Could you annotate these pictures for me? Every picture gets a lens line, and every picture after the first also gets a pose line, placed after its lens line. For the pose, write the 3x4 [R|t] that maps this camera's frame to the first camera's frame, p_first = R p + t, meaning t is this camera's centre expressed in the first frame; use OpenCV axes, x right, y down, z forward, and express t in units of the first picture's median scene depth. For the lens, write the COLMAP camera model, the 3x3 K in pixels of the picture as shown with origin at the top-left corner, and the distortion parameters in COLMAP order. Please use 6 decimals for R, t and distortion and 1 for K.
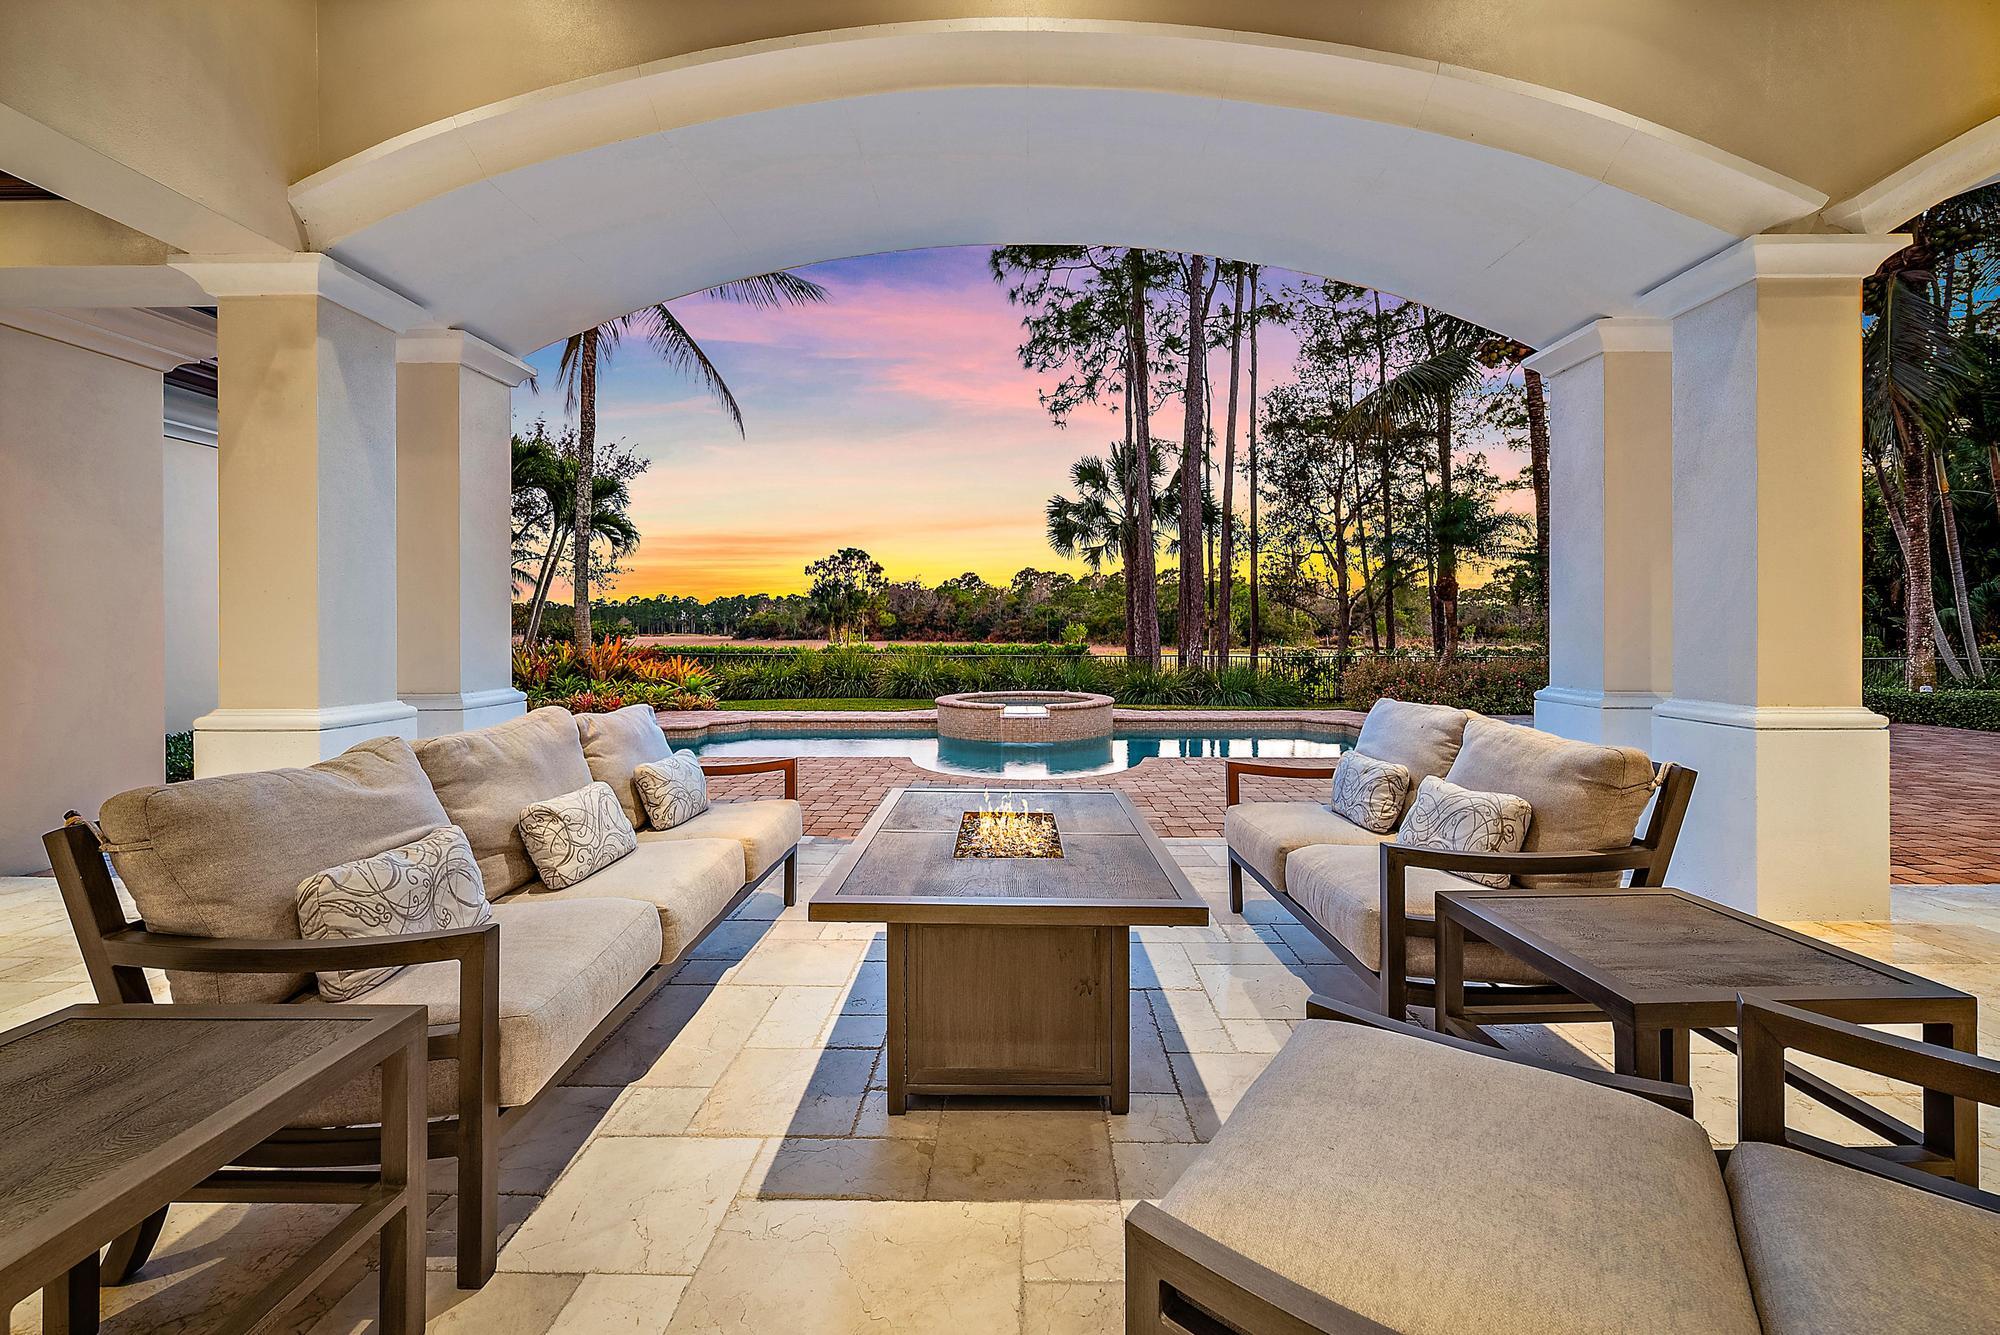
lens RADIAL K [[794.3, 0, 1005.6], [0, 794.3, 659.2], [0, 0, 1]] dist [0.000003, 0.000100]
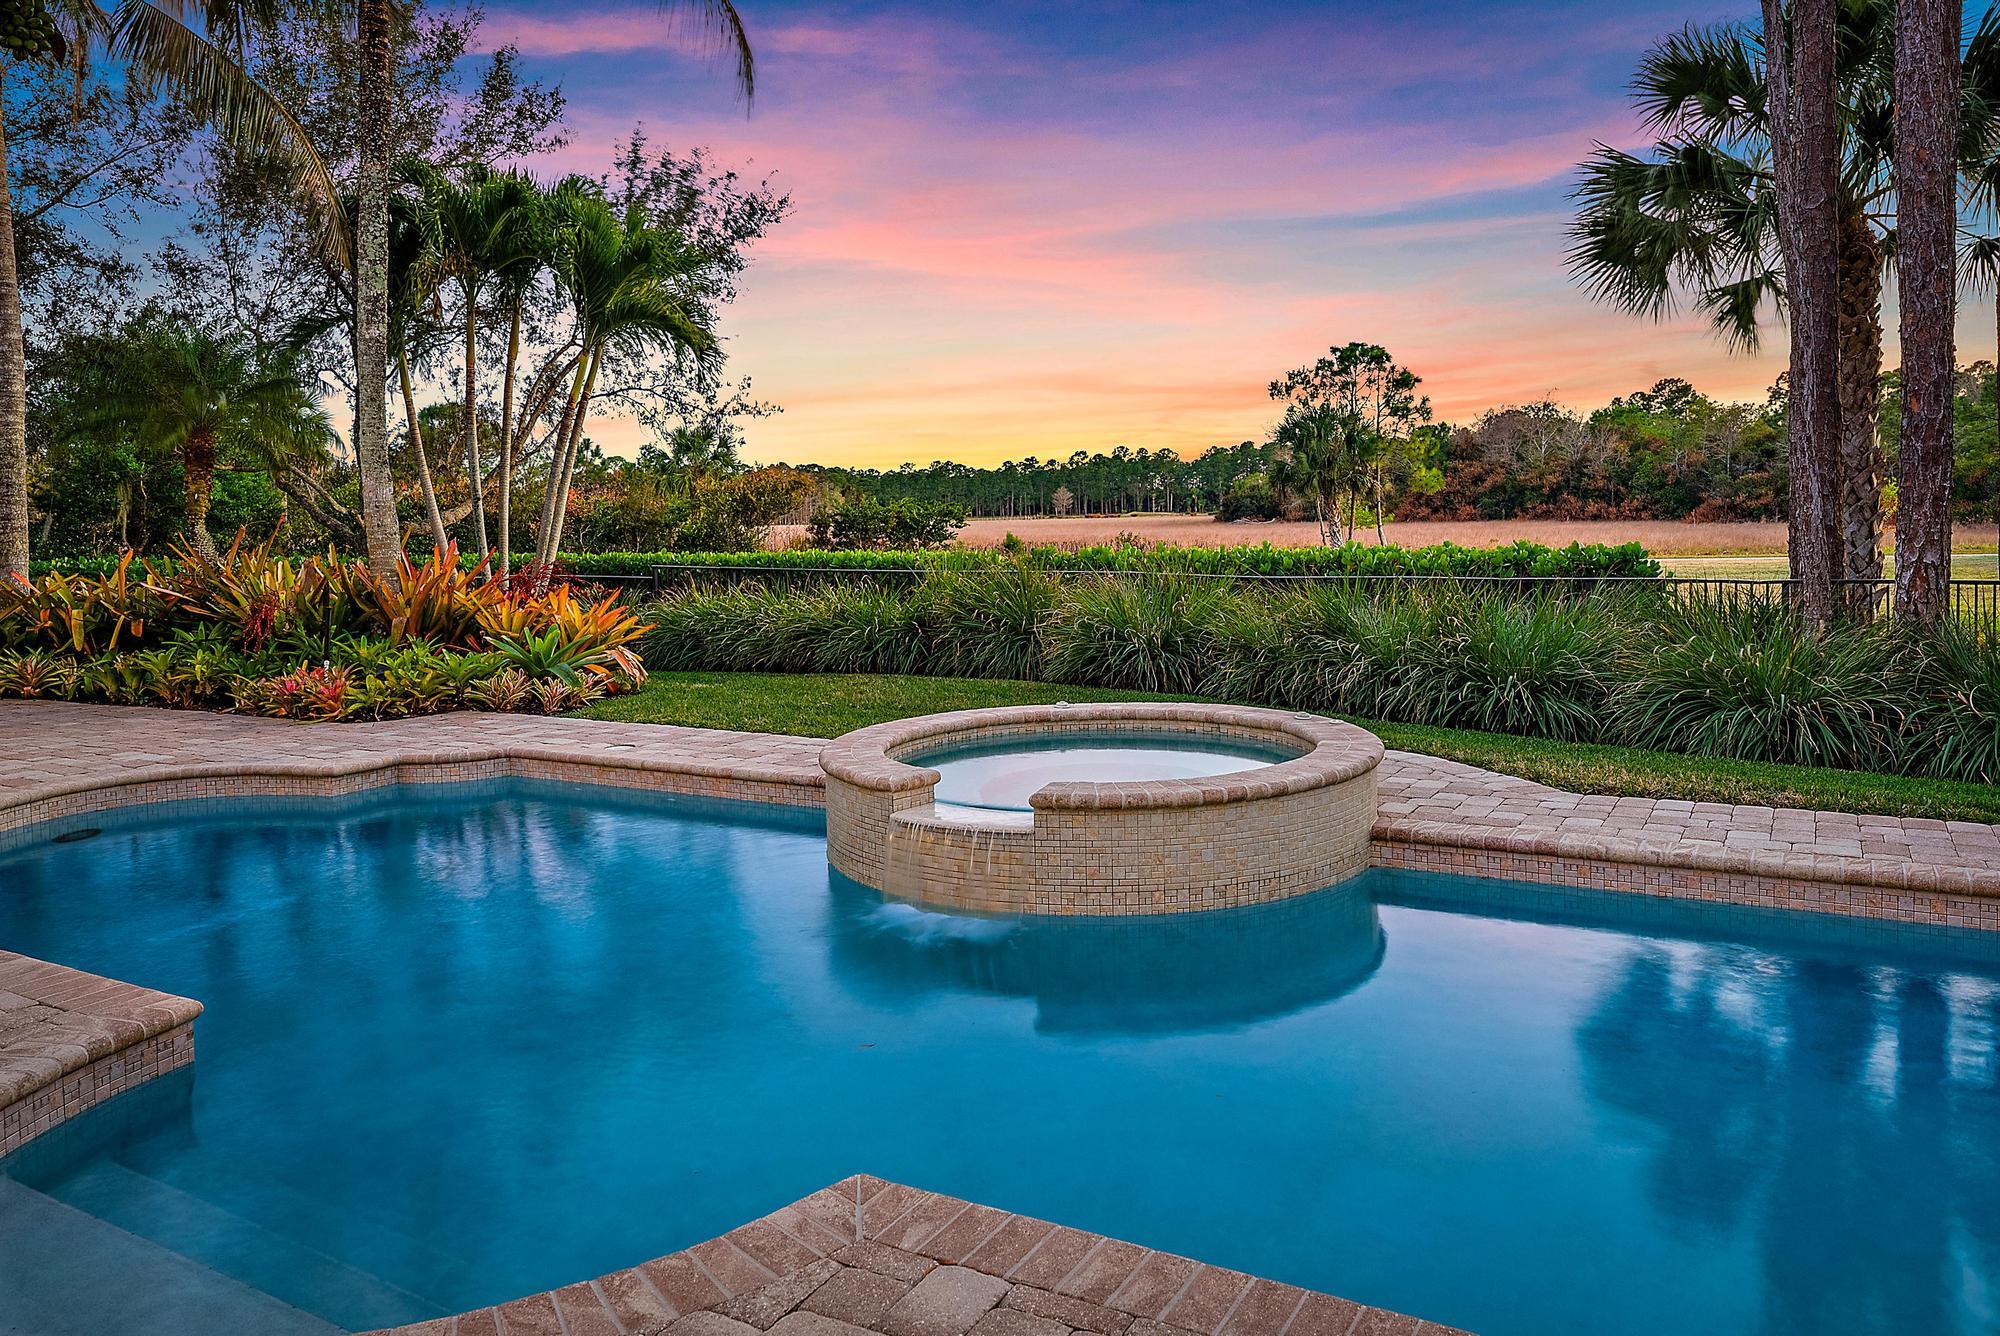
lens RADIAL K [[1419.1, 0, 1015.8], [0, 1419.1, 603.0], [0, 0, 1]] dist [-0.001354, -0.002069]
pose [[0.878535, 0.014408, -0.477461, 0.051170], [0.002427, 0.999398, 0.034623, -0.005093], [0.477672, -0.031576, 0.877971, 0.092192]]
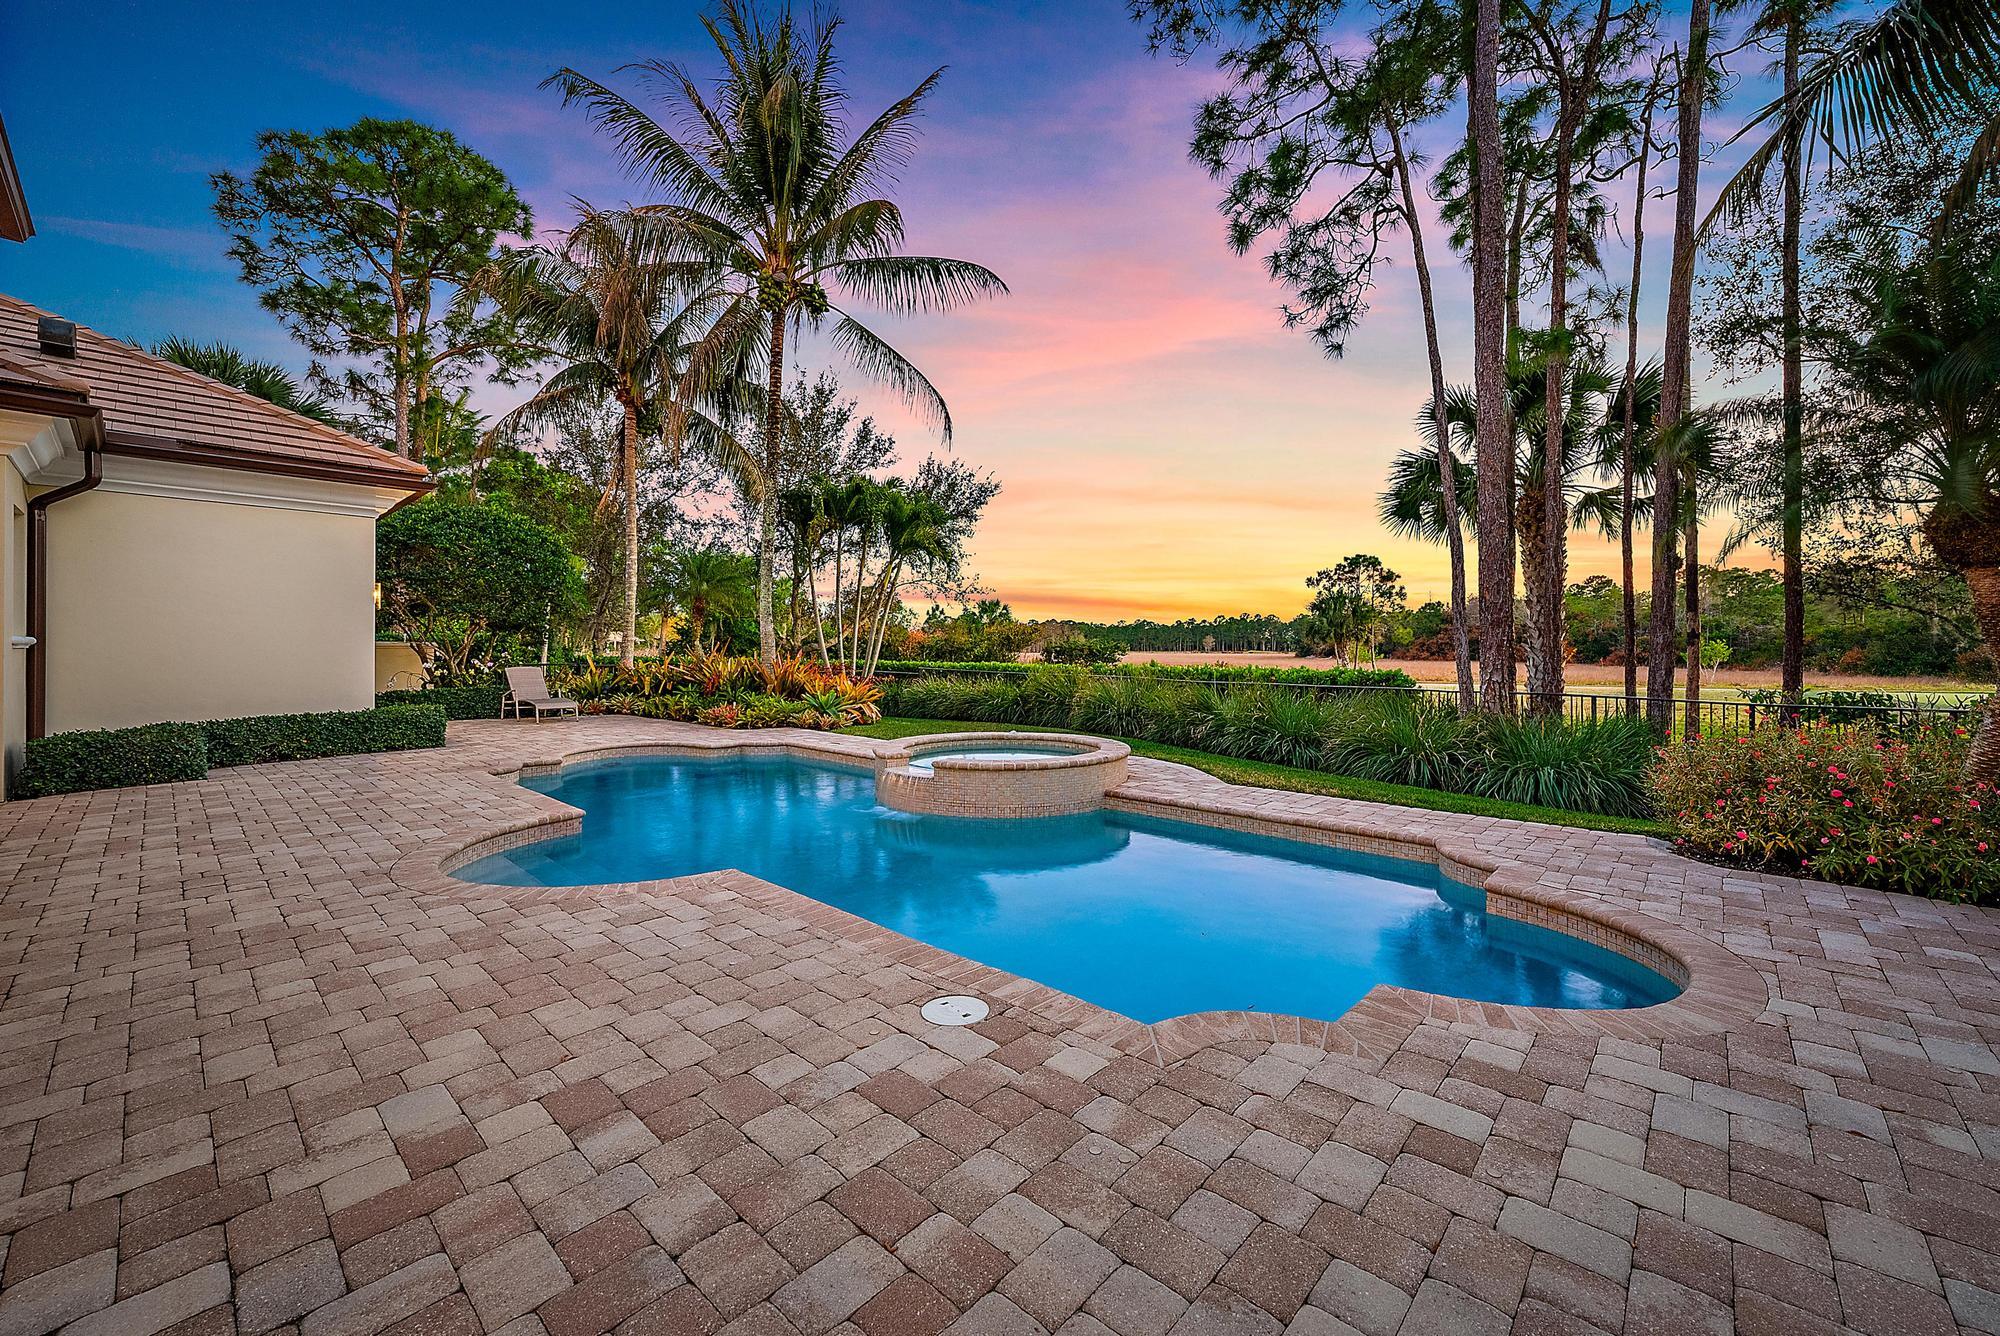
lens RADIAL K [[785.8, 0, 999.5], [0, 785.8, 655.1], [0, 0, 1]] dist [-0.001084, -0.000059]
pose [[0.743237, 0.010659, -0.668943, 0.092273], [-0.028702, 0.999461, -0.015964, -0.003669], [0.668412, 0.031065, 0.743142, 0.092514]]
